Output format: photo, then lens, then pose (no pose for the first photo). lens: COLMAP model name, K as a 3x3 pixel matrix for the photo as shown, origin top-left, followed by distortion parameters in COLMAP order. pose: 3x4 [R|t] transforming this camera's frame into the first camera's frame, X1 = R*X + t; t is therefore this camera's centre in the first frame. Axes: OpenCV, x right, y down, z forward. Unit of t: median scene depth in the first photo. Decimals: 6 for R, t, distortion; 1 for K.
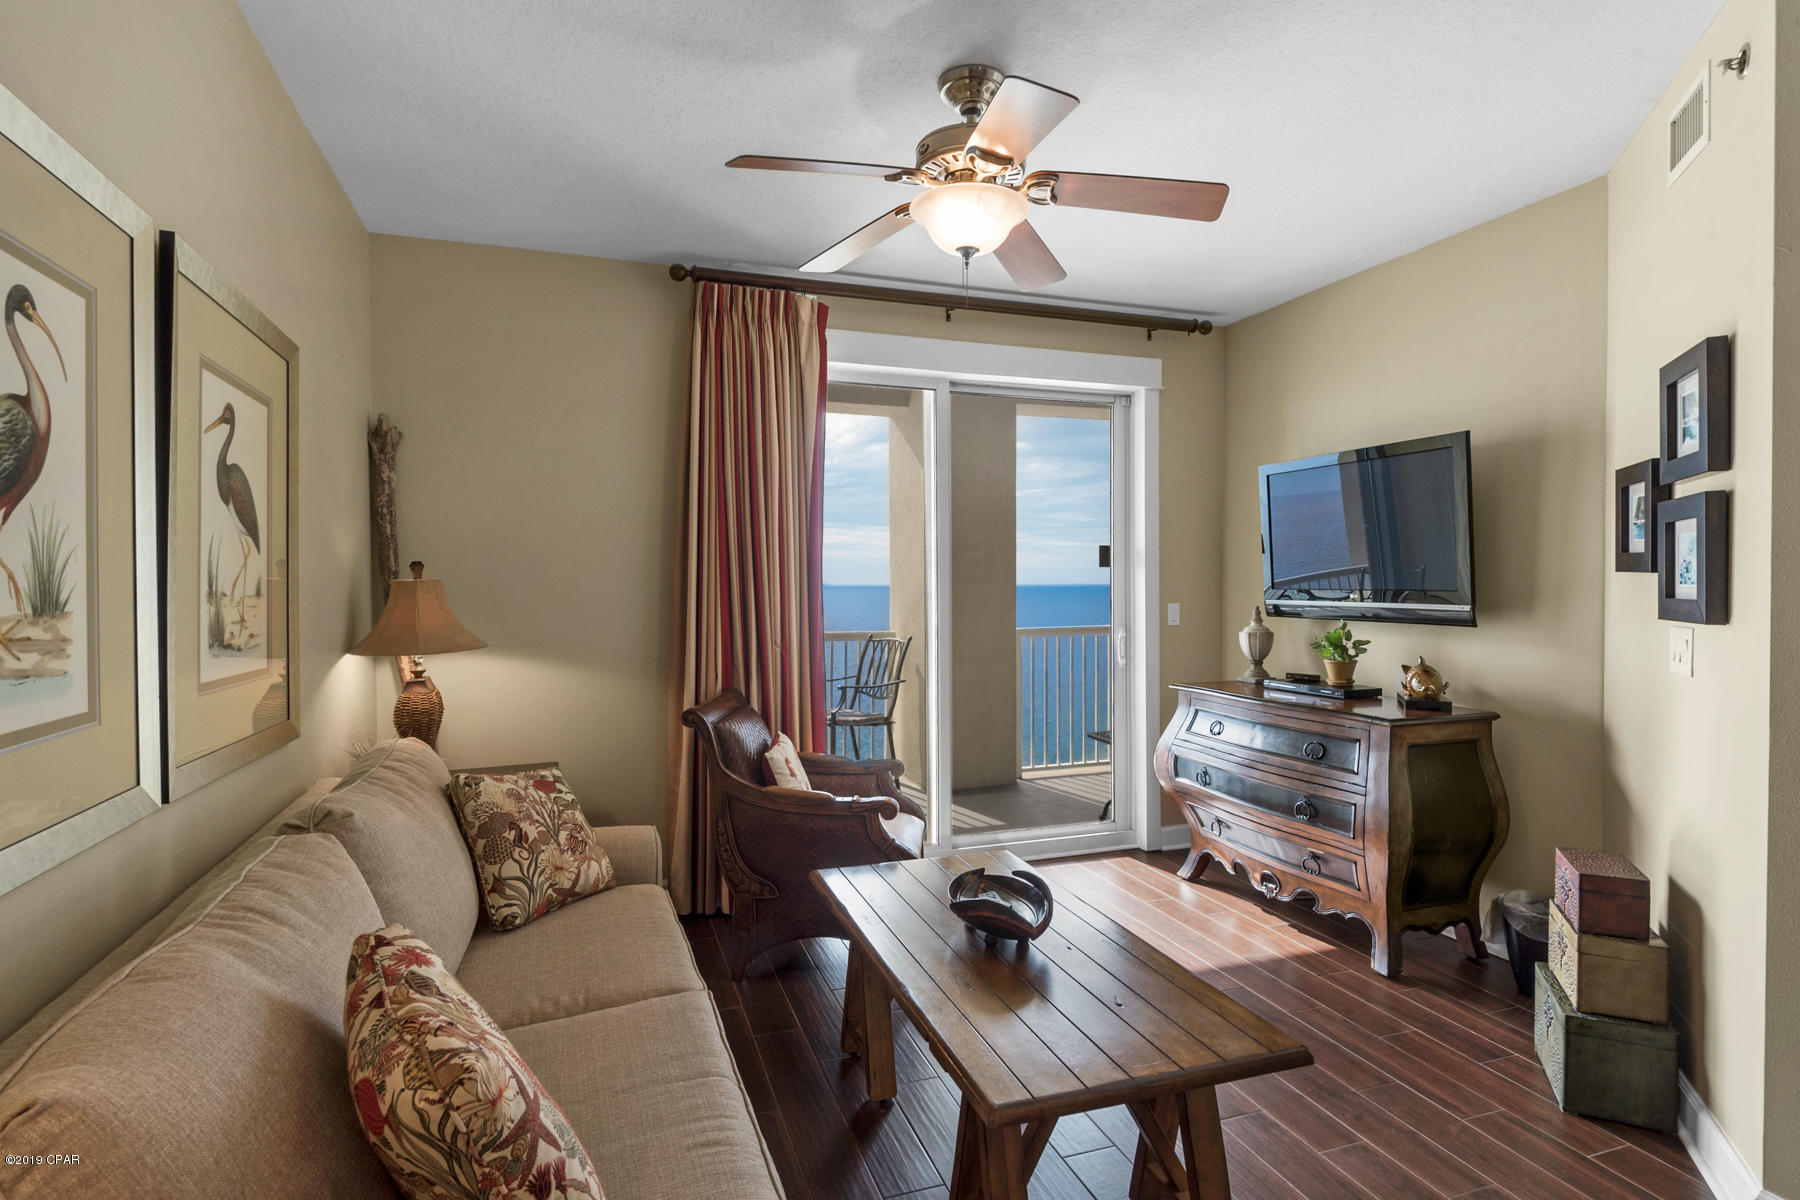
lens RADIAL K [[907.8, 0, 893.4], [0, 907.8, 600.7], [0, 0, 1]] dist [0.035957, -0.000518]
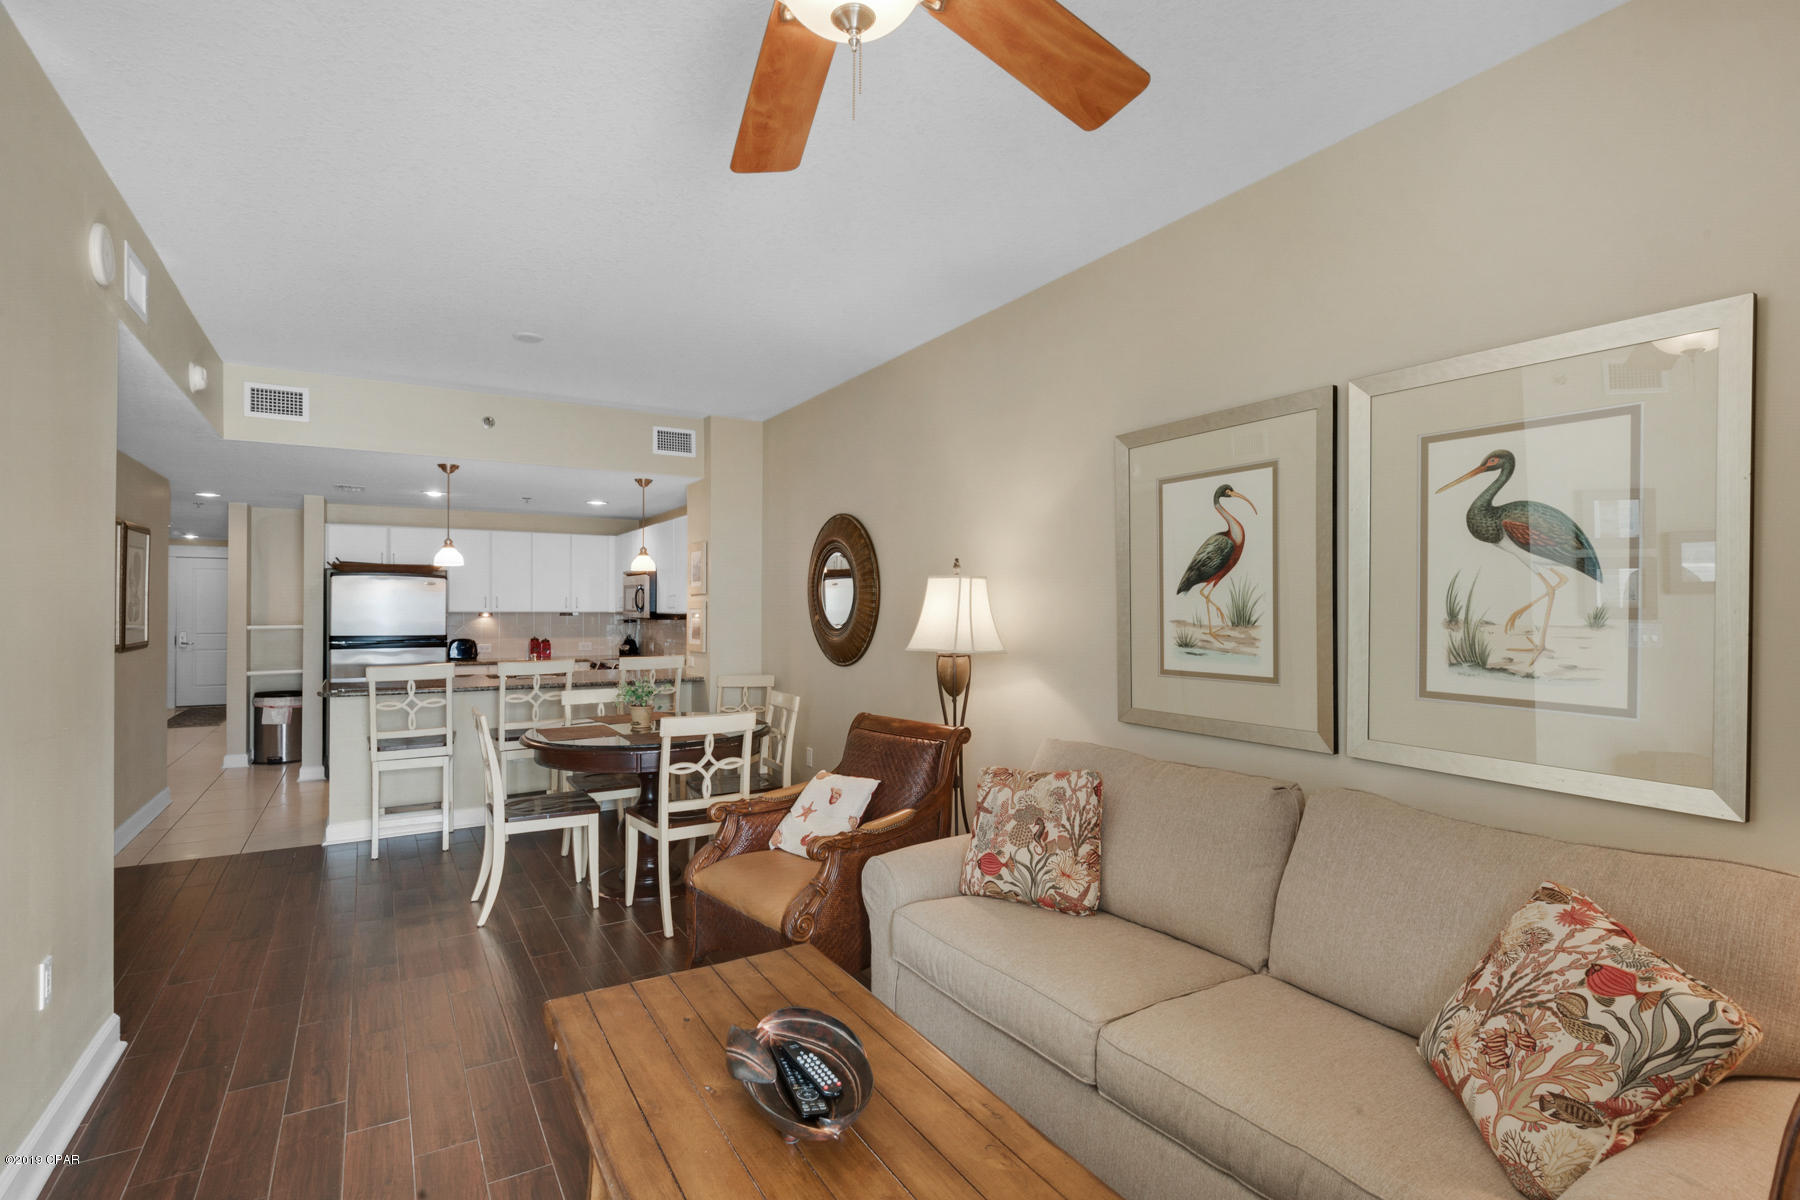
lens RADIAL K [[874.3, 0, 900.0], [0, 874.3, 600.0], [0, 0, 1]] dist [0.022286, -0.000611]
pose [[-0.978960, -0.001170, -0.204047, 0.117057], [-0.003192, 0.999949, 0.009580, -0.024784], [0.204025, 0.010030, -0.978914, 1.116523]]
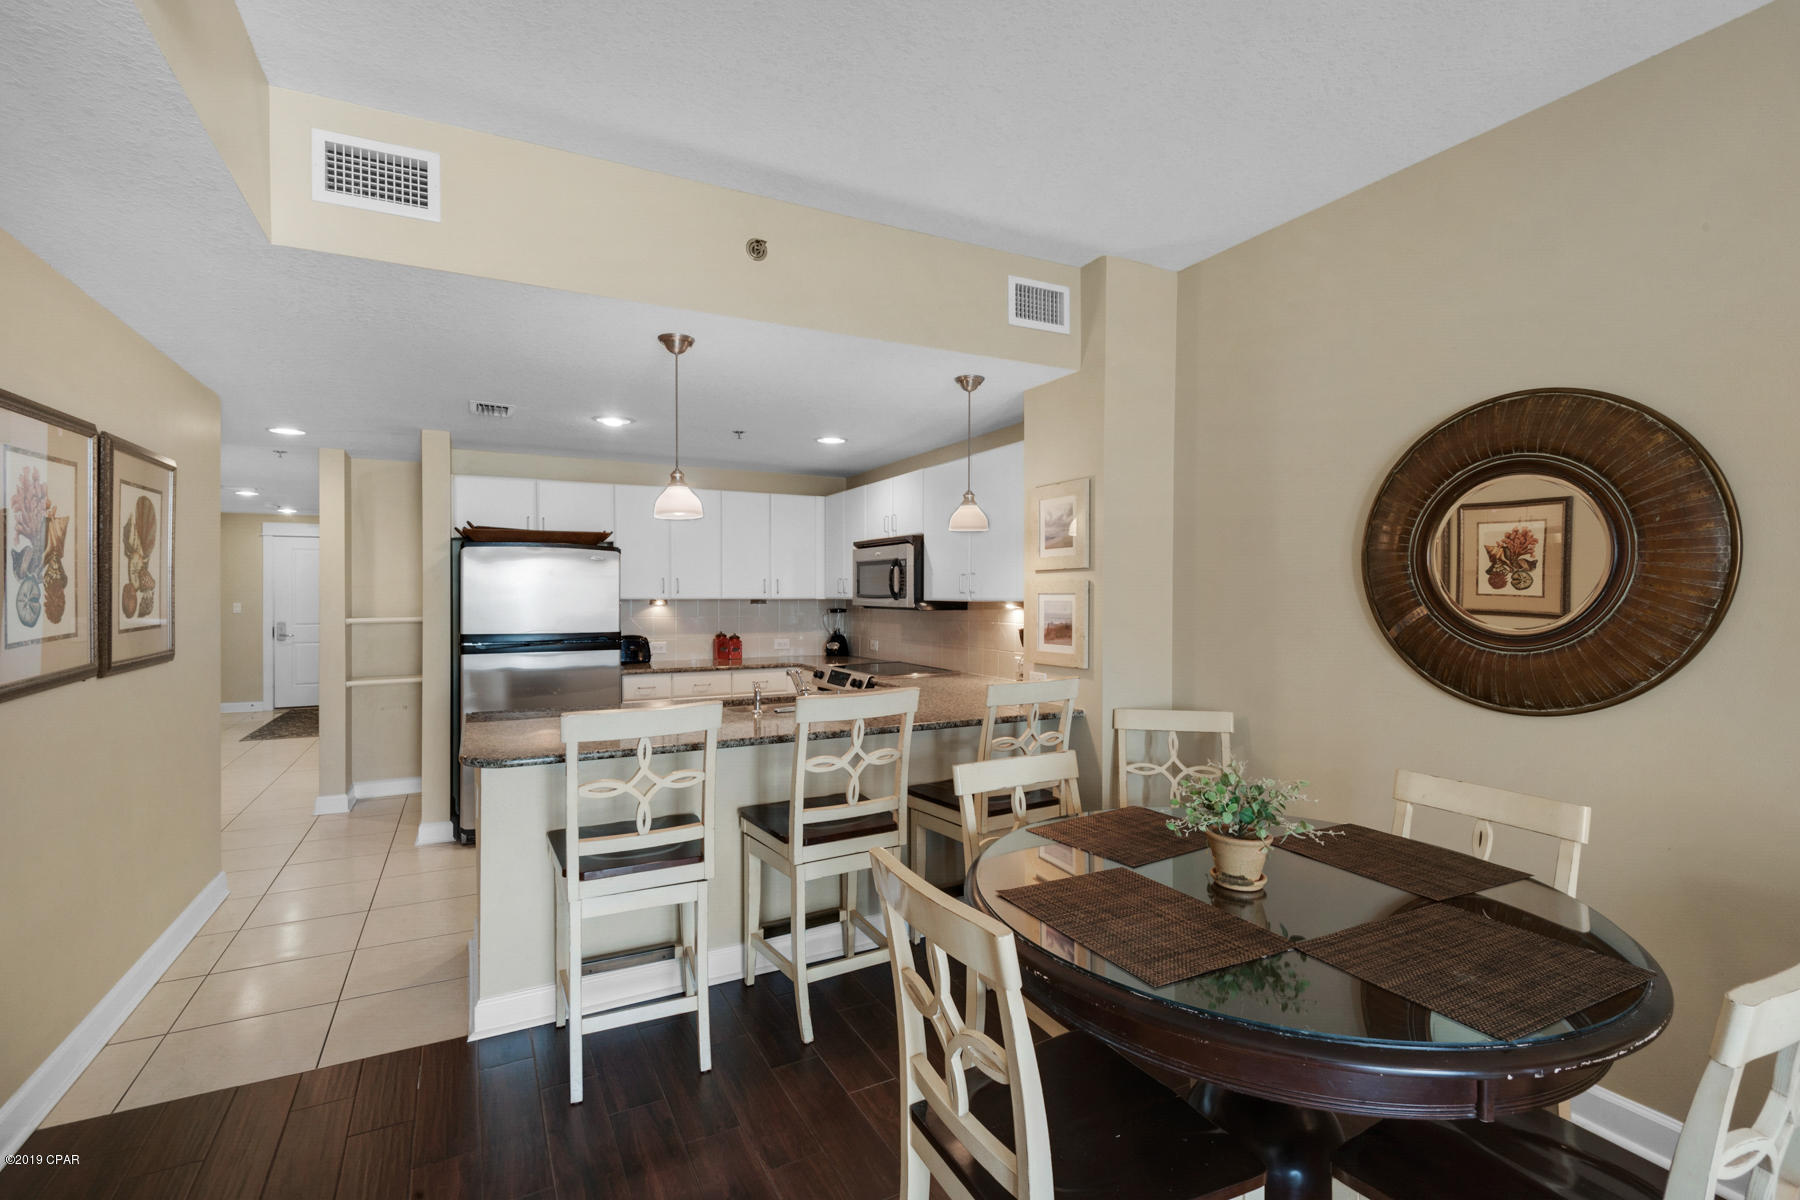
lens RADIAL K [[816.8, 0, 898.0], [0, 816.8, 593.3], [0, 0, 1]] dist [0.033847, -0.017962]
pose [[-0.989882, 0.001544, -0.141887, 0.499068], [-0.001099, 0.999827, 0.018547, -0.007451], [0.141891, 0.018515, -0.989709, 0.220675]]
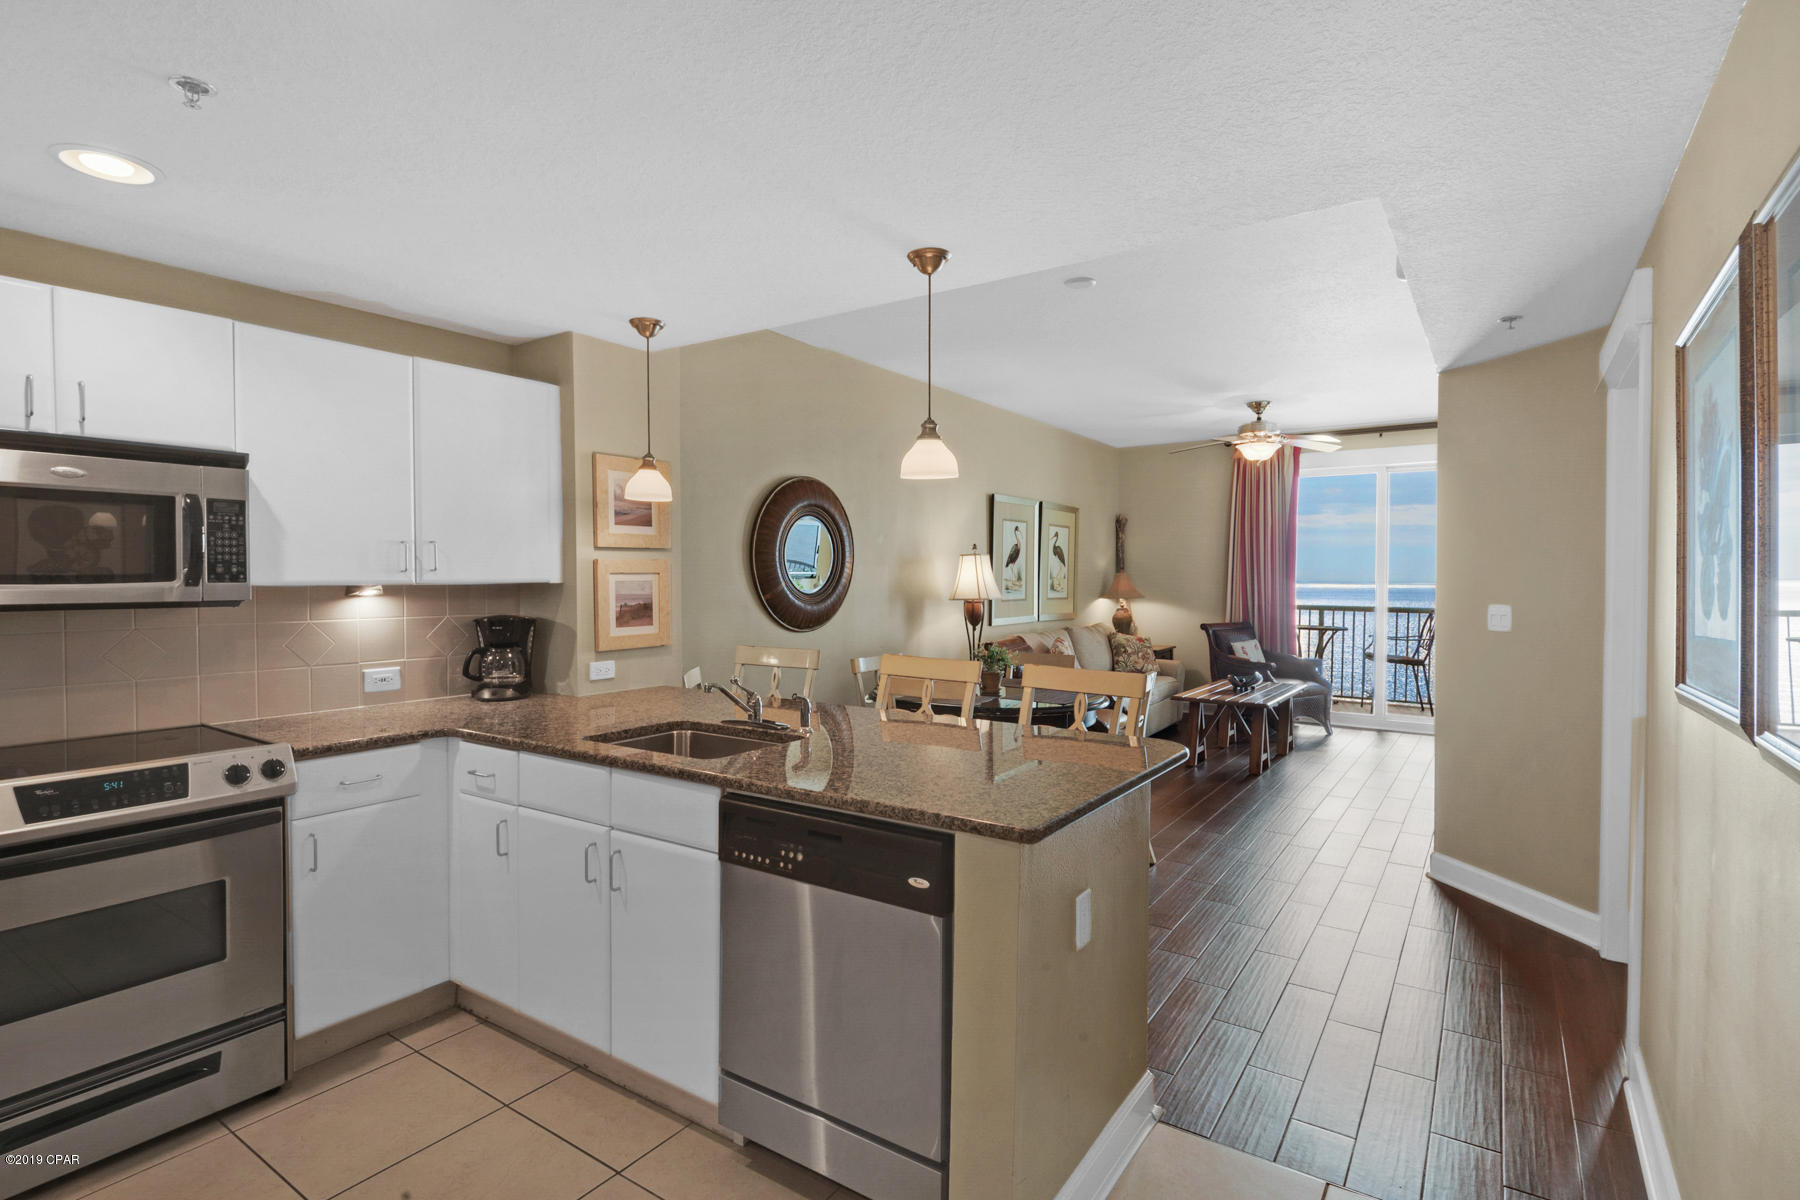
lens RADIAL K [[875.3, 0, 896.4], [0, 875.3, 586.9], [0, 0, 1]] dist [0.017053, -0.000707]
pose [[0.593646, 0.014731, -0.804592, 1.185299], [-0.018432, 0.999819, 0.004706, 0.017338], [0.804515, 0.012036, 0.593810, -1.121429]]
